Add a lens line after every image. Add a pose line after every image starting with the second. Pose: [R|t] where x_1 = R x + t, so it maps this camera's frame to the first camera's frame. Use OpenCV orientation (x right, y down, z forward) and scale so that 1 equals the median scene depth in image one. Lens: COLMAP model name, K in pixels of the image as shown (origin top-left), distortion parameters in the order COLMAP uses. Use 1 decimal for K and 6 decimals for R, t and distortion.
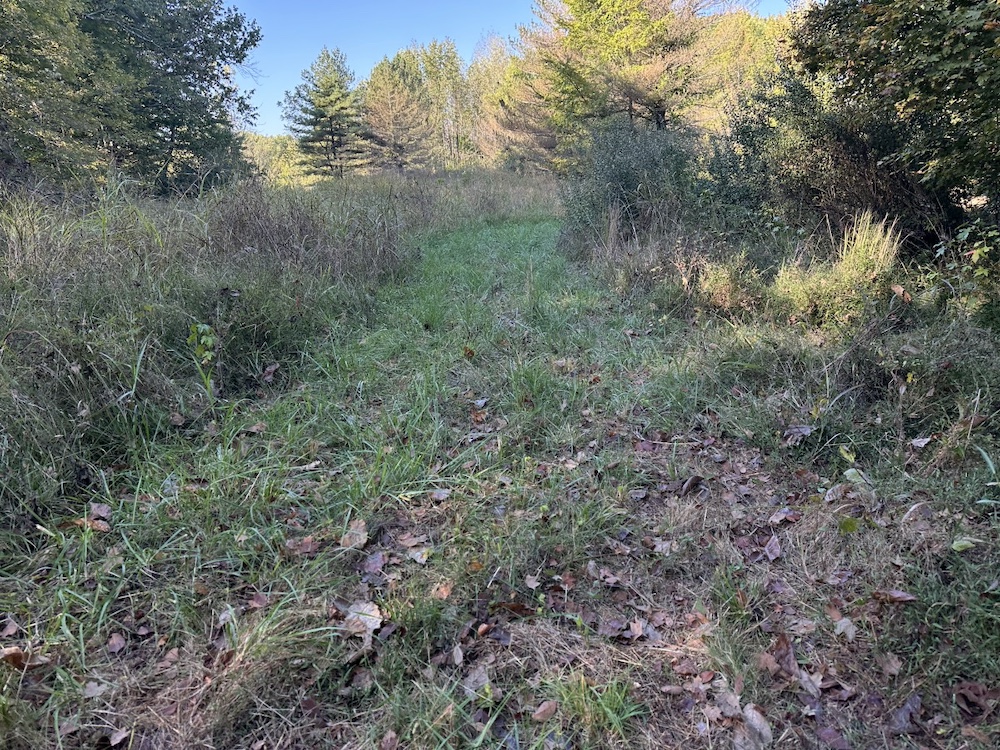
lens RADIAL K [[699.3, 0, 500.9], [0, 699.3, 375.3], [0, 0, 1]] dist [0.001847, 0.000248]
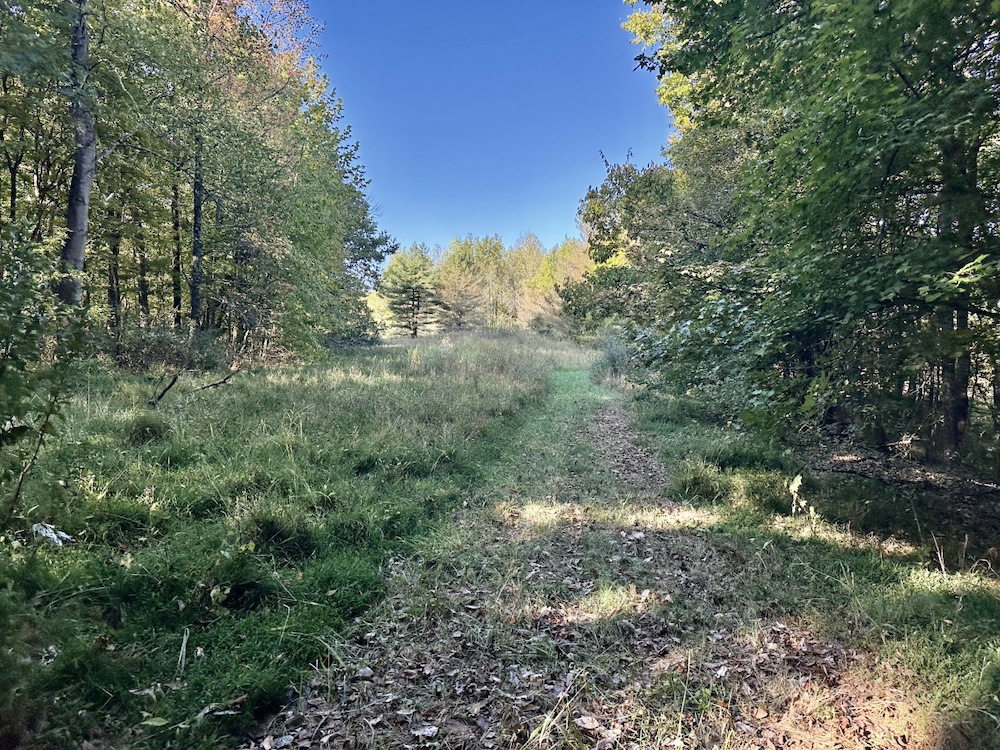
lens RADIAL K [[699.3, 0, 499.6], [0, 699.3, 374.8], [0, 0, 1]] dist [0.001847, 0.000248]
pose [[0.997718, 0.066199, -0.013302, -0.042170], [-0.067518, 0.976088, -0.206623, 0.075630], [-0.000694, 0.207050, 0.978330, -0.329086]]
